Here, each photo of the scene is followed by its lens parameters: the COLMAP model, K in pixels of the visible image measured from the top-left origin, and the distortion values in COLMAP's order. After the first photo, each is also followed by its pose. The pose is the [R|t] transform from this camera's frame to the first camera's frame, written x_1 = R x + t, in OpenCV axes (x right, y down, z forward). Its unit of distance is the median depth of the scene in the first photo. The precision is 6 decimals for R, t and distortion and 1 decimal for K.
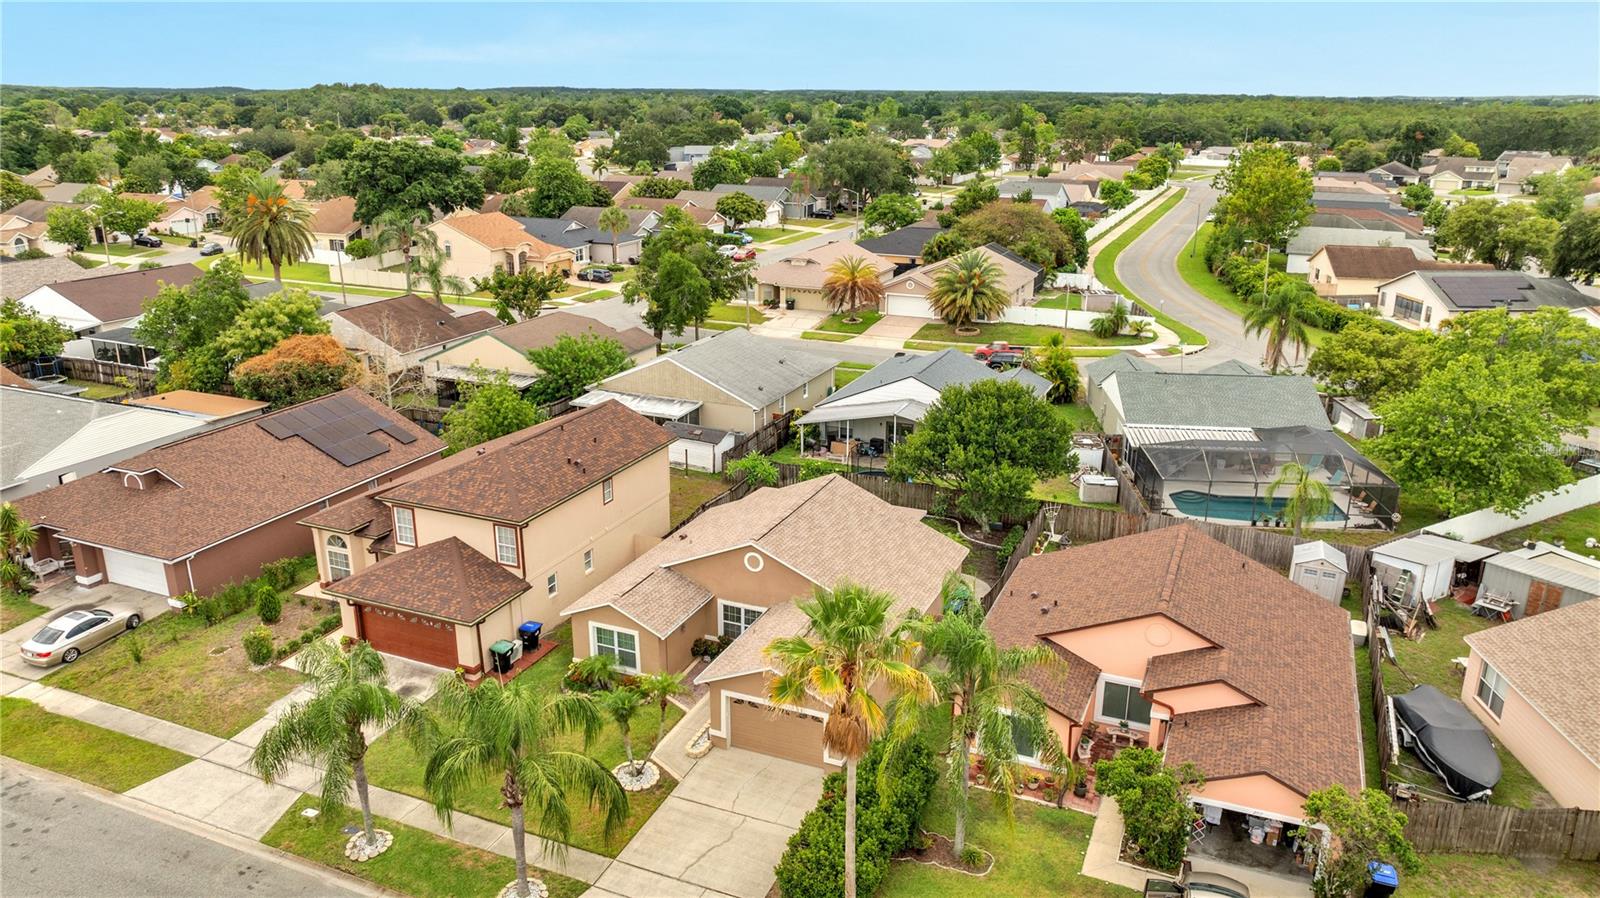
lens RADIAL K [[1129.3, 0, 804.8], [0, 1129.3, 446.0], [0, 0, 1]] dist [-0.033293, 0.029455]
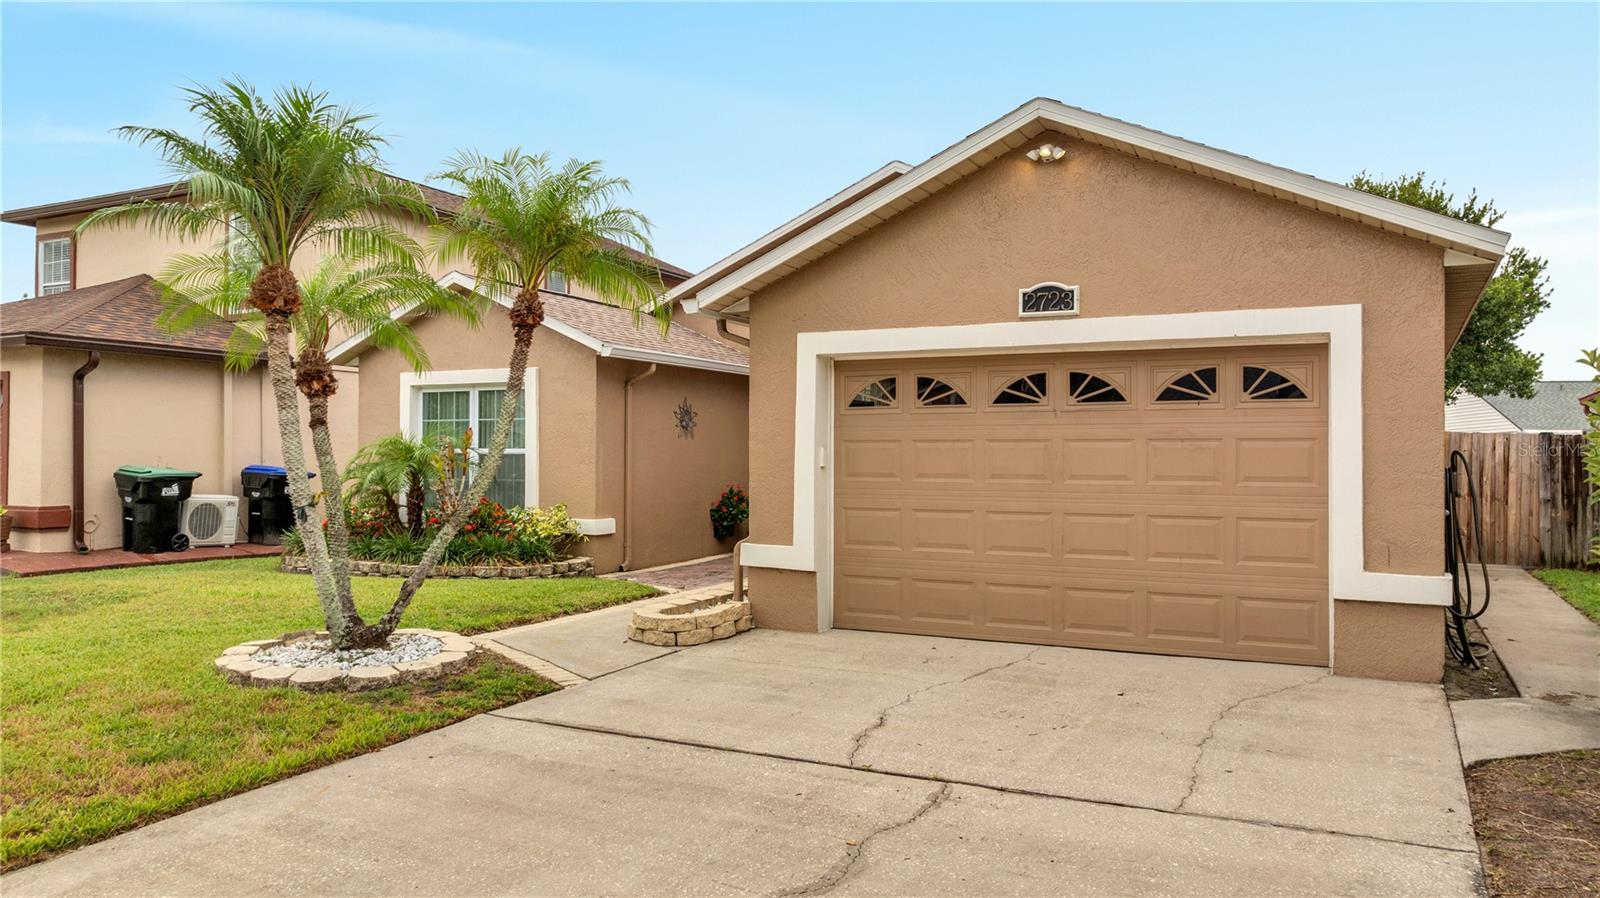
lens RADIAL K [[1129.3, 0, 804.8], [0, 1129.3, 446.0], [0, 0, 1]] dist [-0.033293, 0.029455]
pose [[0.997122, 0.002524, -0.075772, -0.052474], [-0.026386, 0.948513, -0.315639, 0.293394], [0.071074, 0.316729, 0.945849, 0.747088]]
